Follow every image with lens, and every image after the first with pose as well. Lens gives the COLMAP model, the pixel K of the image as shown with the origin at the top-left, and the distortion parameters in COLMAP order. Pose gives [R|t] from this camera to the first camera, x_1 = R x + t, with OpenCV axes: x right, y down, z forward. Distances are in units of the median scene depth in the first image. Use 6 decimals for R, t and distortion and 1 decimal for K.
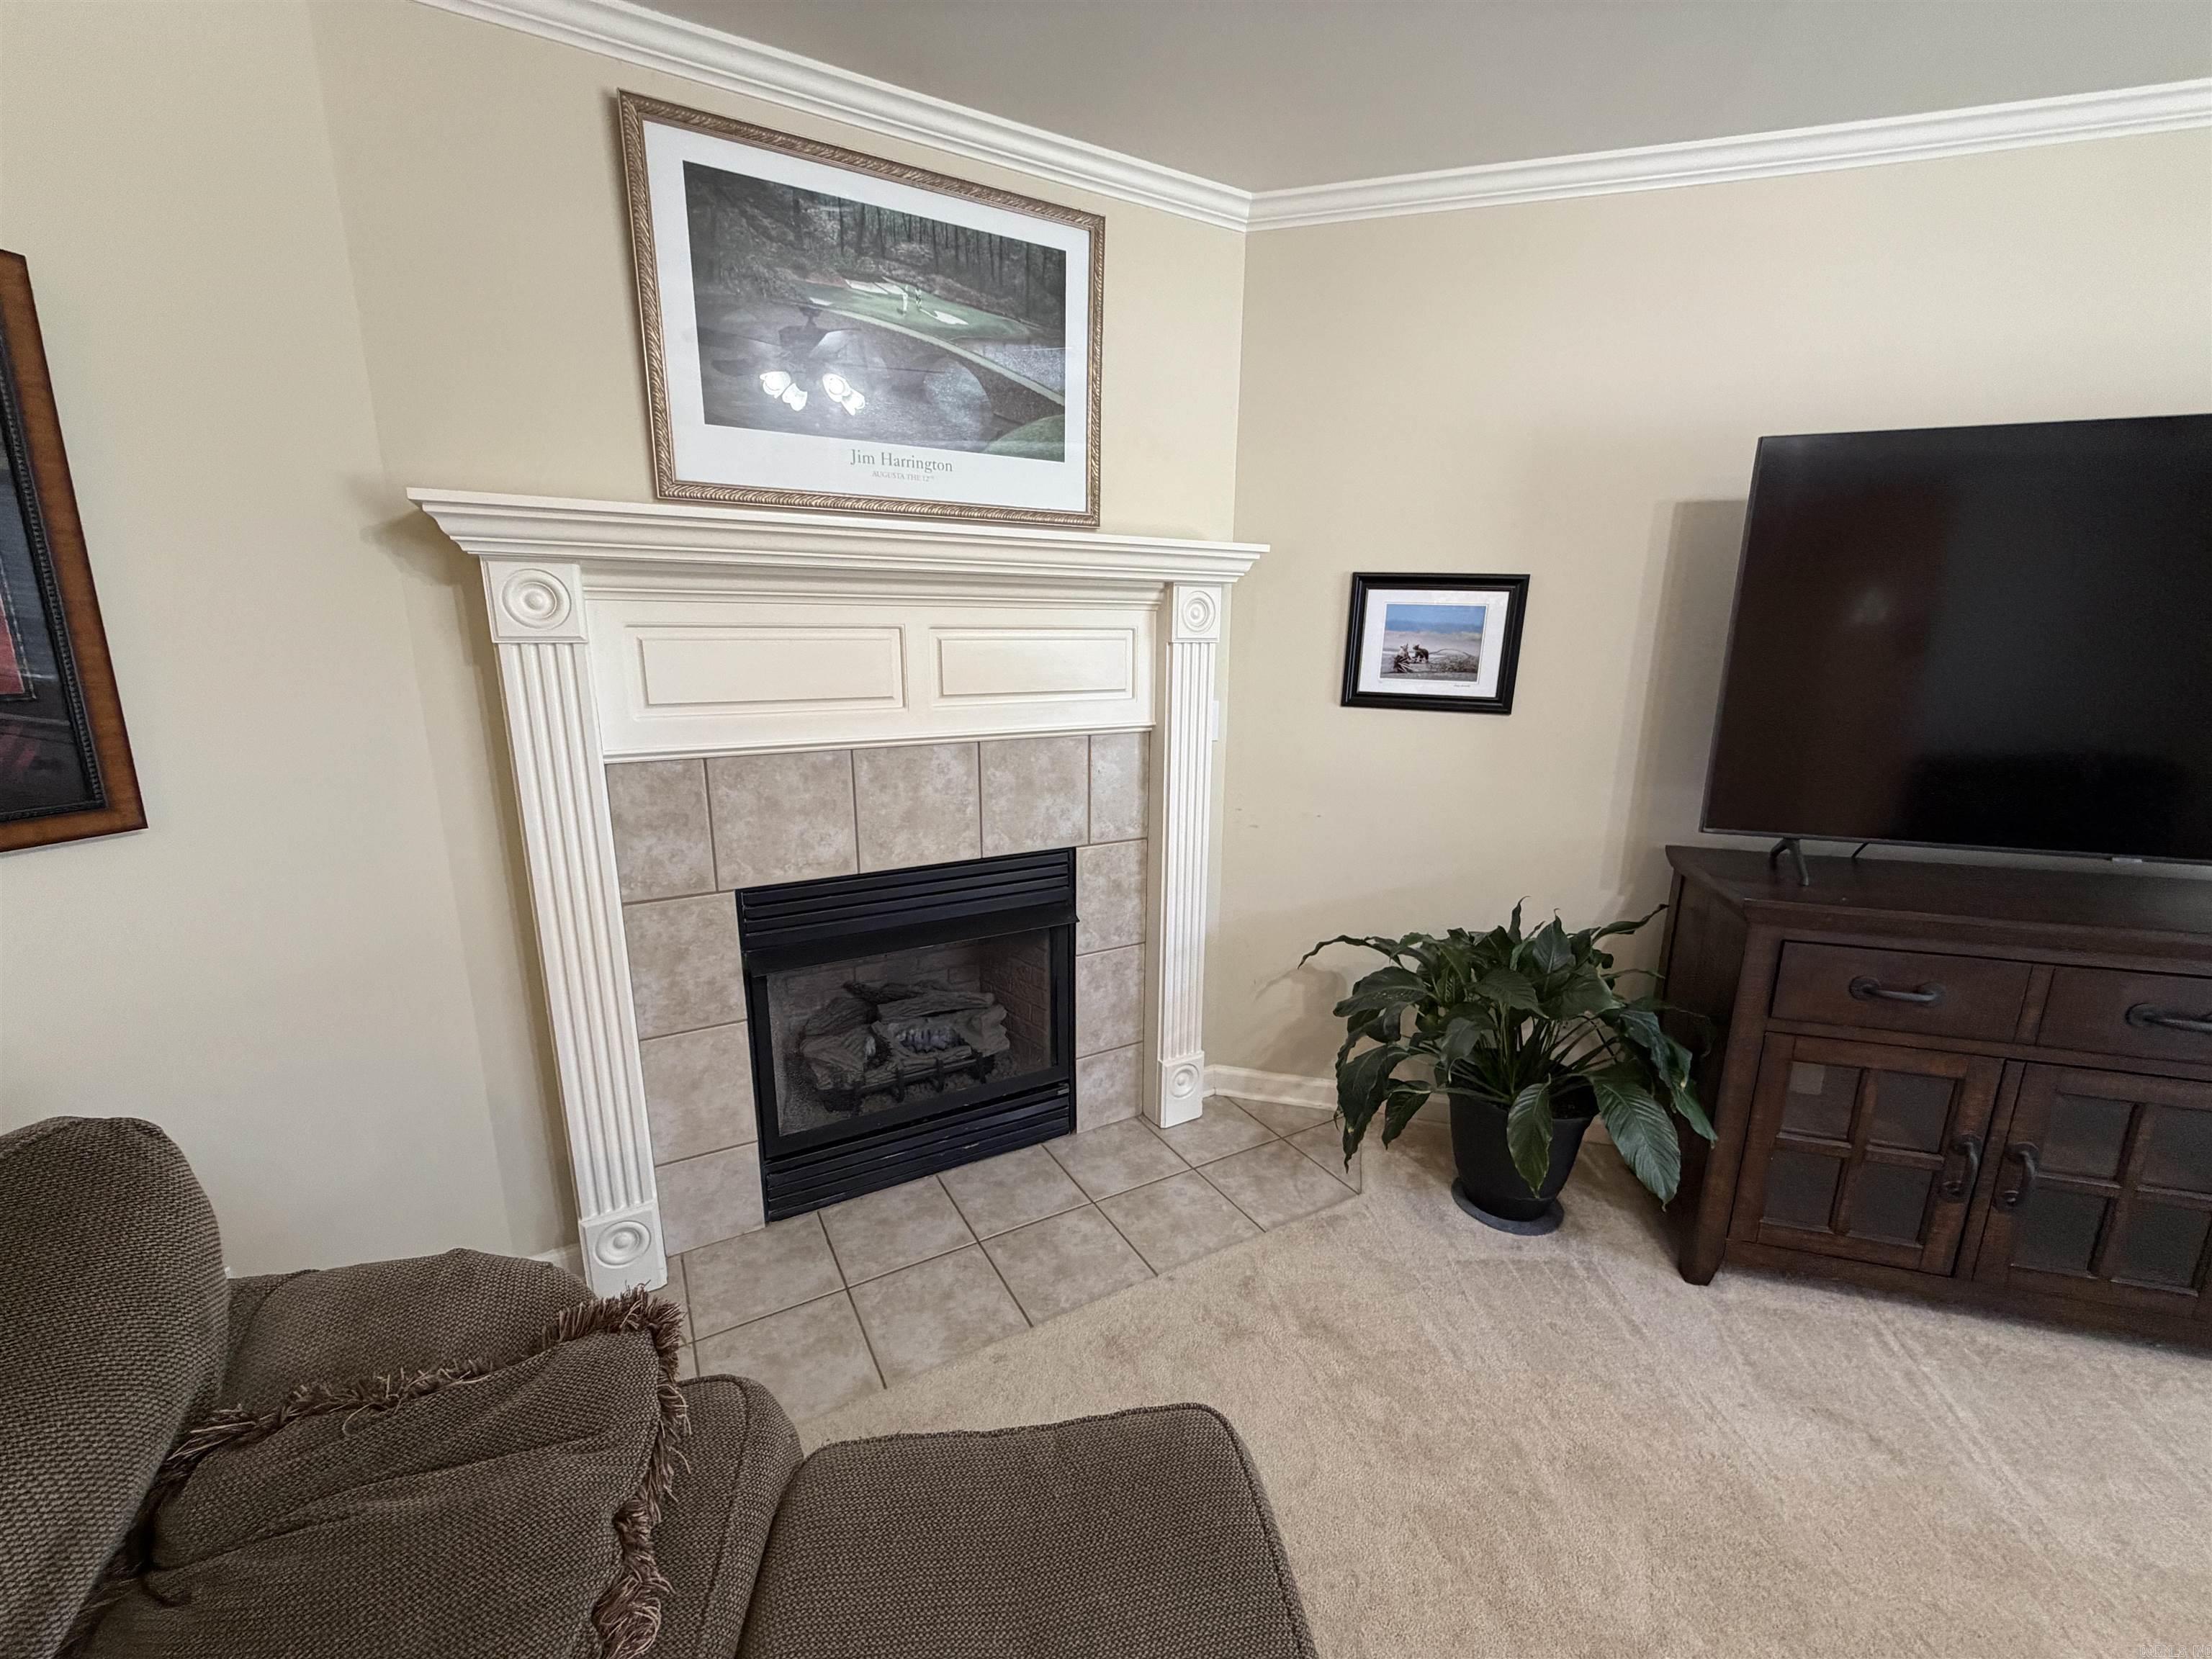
lens RADIAL K [[880.7, 0, 1097.7], [0, 880.7, 833.0], [0, 0, 1]] dist [-0.001951, 0.000051]
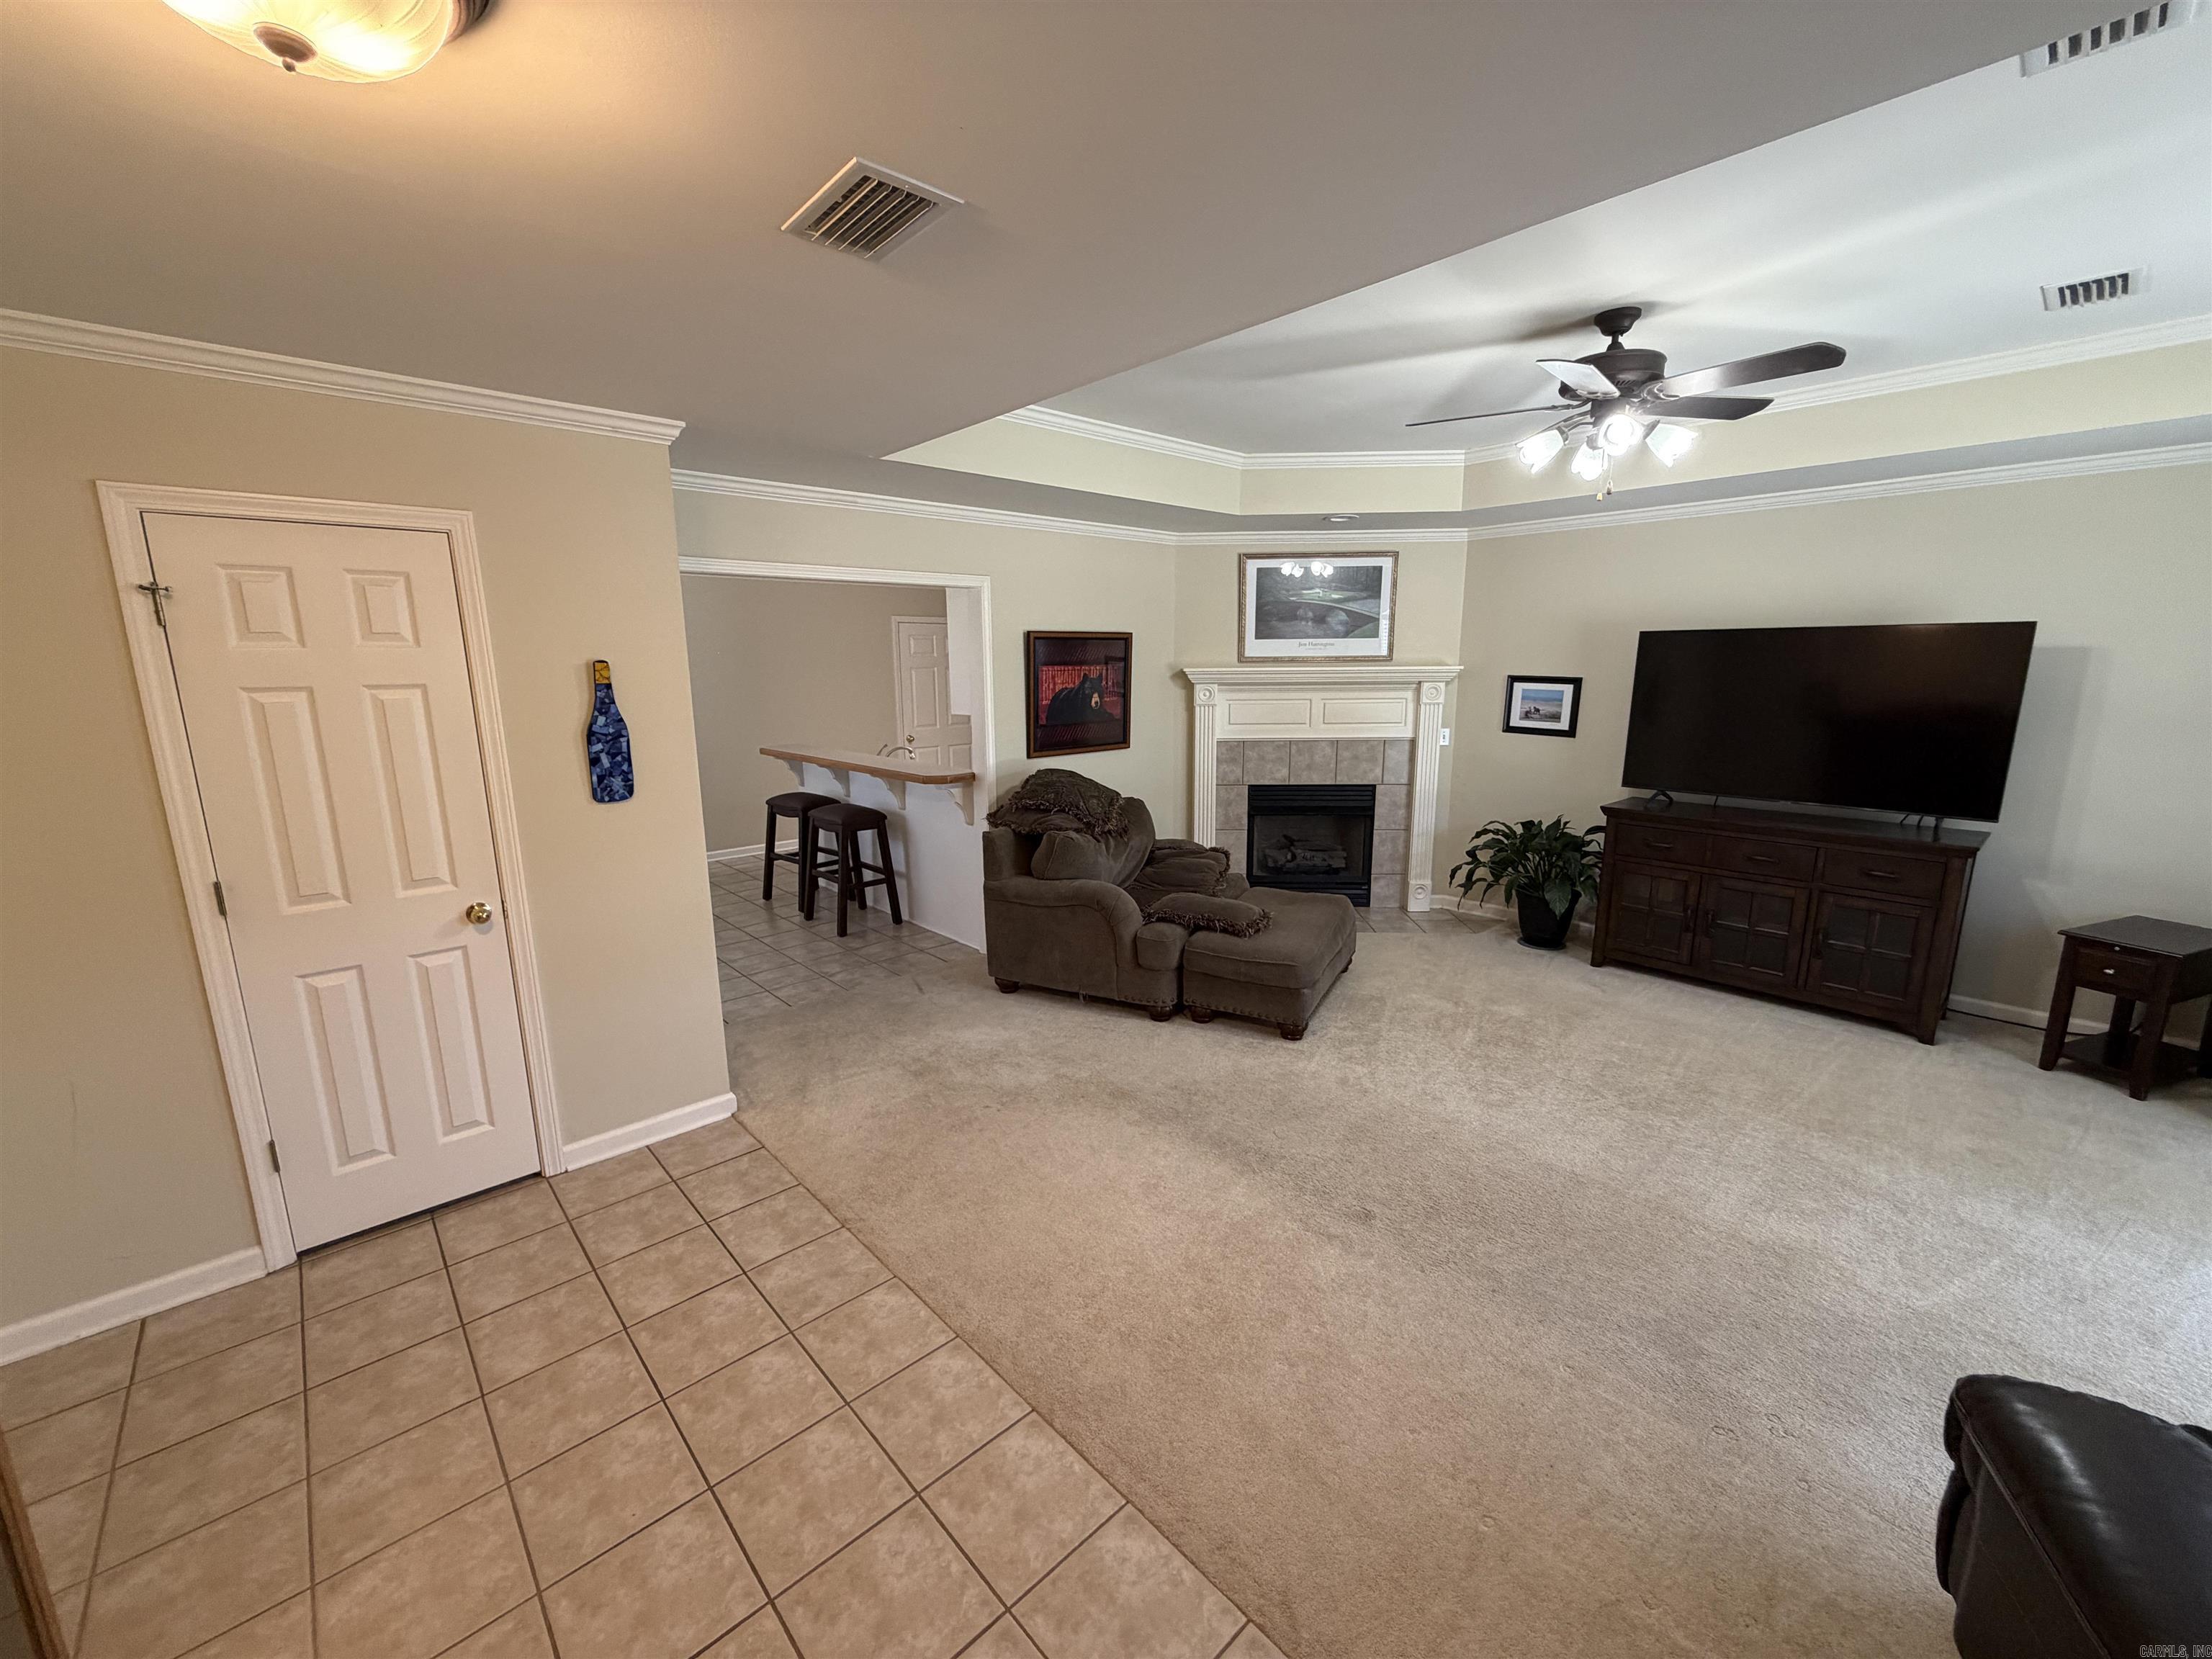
lens RADIAL K [[880.7, 0, 1101.6], [0, 880.7, 832.5], [0, 0, 1]] dist [-0.001951, 0.000051]
pose [[0.851990, 0.088796, -0.515973, 0.645483], [-0.103554, 0.994624, 0.000176, 0.243401], [0.513214, 0.053281, 0.856605, -1.617107]]
